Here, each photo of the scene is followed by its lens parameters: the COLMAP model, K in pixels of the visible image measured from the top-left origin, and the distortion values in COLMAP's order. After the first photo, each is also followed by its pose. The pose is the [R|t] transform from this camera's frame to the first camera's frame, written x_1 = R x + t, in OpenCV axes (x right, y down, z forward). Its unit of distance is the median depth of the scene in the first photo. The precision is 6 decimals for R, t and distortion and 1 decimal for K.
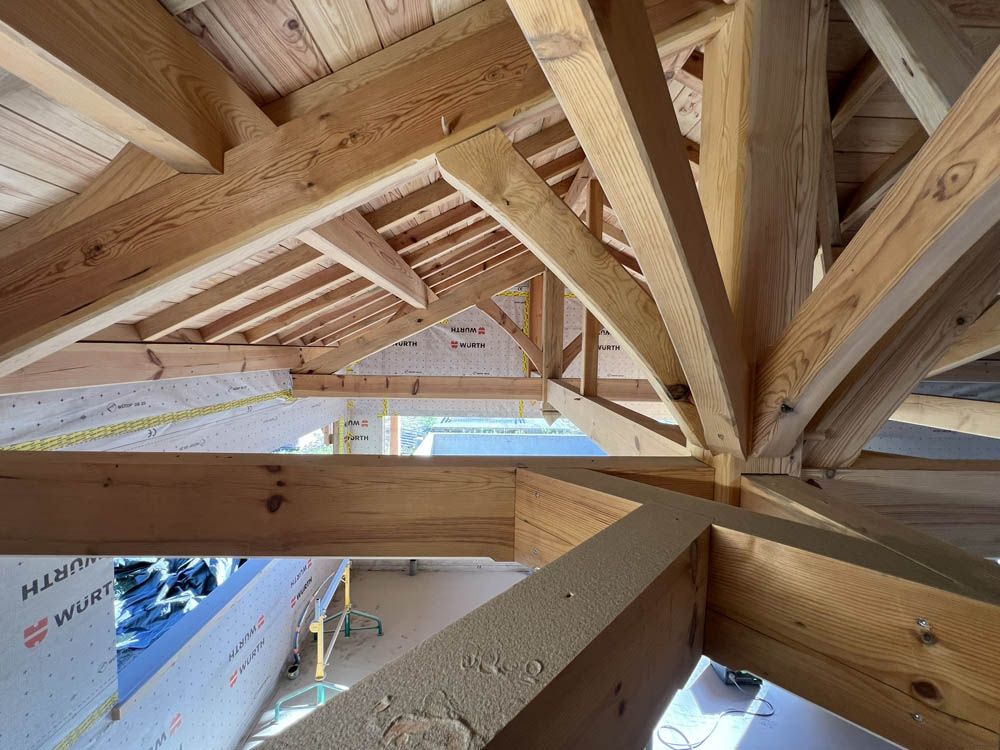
lens RADIAL K [[400.9, 0, 498.4], [0, 400.9, 372.8], [0, 0, 1]] dist [-0.000235, 0.000256]
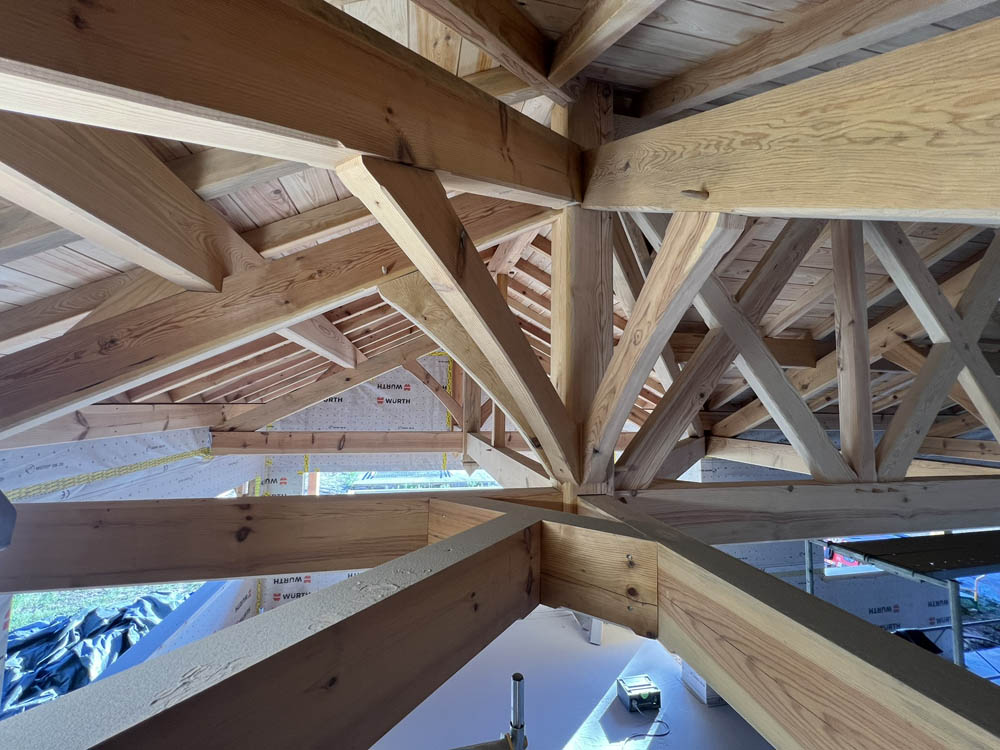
lens RADIAL K [[400.9, 0, 498.4], [0, 400.9, 372.8], [0, 0, 1]] dist [-0.000235, 0.000256]
pose [[0.983567, 0.011337, 0.180188, 0.010780], [0.012263, 0.991527, -0.129320, -0.008391], [-0.180128, 0.129405, 0.975094, -0.224128]]
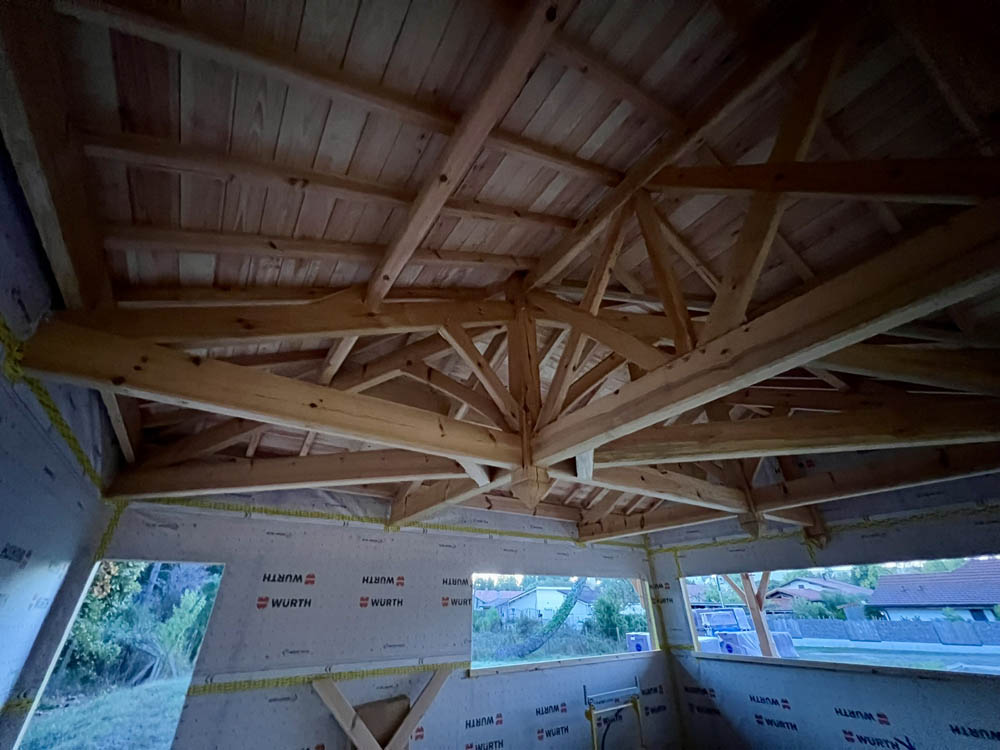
lens RADIAL K [[400.5, 0, 500.0], [0, 400.5, 375.0], [0, 0, 1]] dist [0.000406, 0.000709]
pose [[0.539372, -0.446786, -0.713765, 1.352162], [-0.024524, 0.838940, -0.543672, 0.686299], [0.841711, 0.310745, 0.441543, -0.285195]]
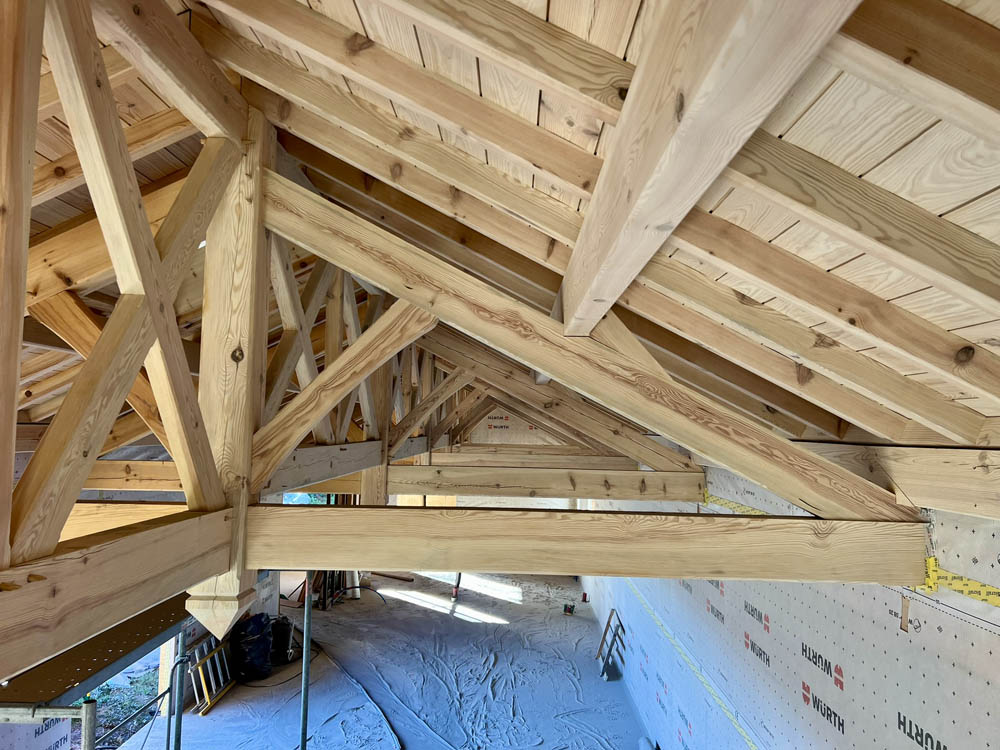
lens RADIAL K [[752.8, 0, 504.5], [0, 752.8, 379.9], [0, 0, 1]] dist [0.056320, -0.065223]
pose [[0.038074, 0.047156, 0.998162, 0.221056], [0.035378, 0.998196, -0.048507, -0.007661], [-0.998648, 0.037160, 0.036337, -0.028506]]
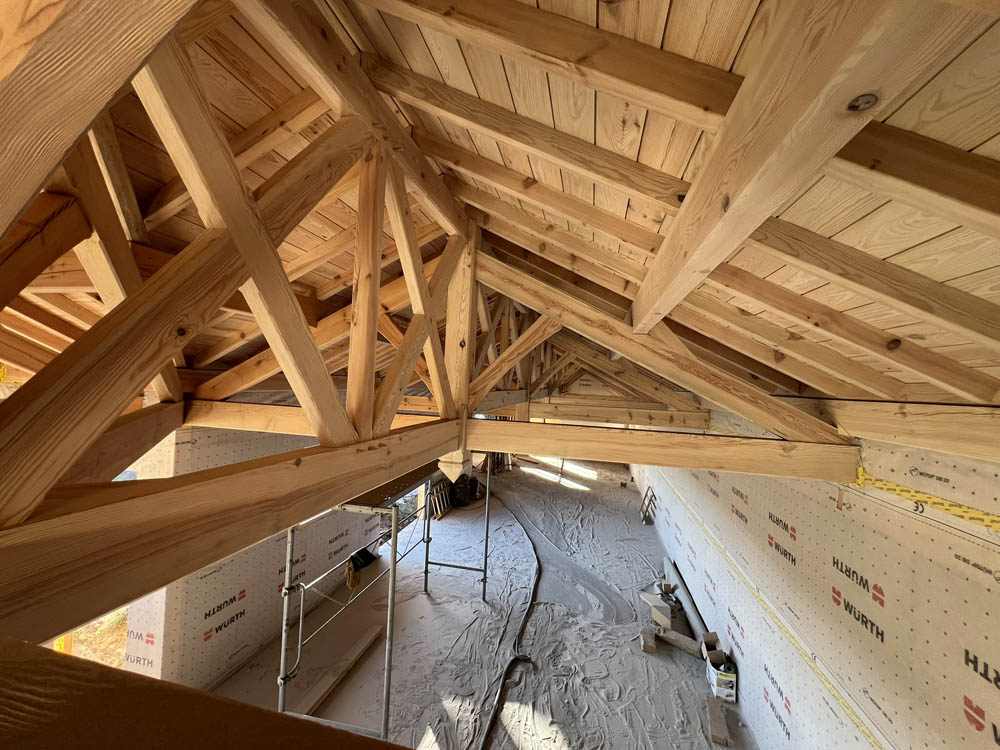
lens RADIAL K [[400.9, 0, 498.4], [0, 400.9, 372.8], [0, 0, 1]] dist [-0.000235, 0.000256]
pose [[0.253707, 0.015766, 0.967153, 0.191675], [0.012790, 0.999725, -0.019652, -0.000726], [-0.967197, 0.017355, 0.253436, 0.006832]]
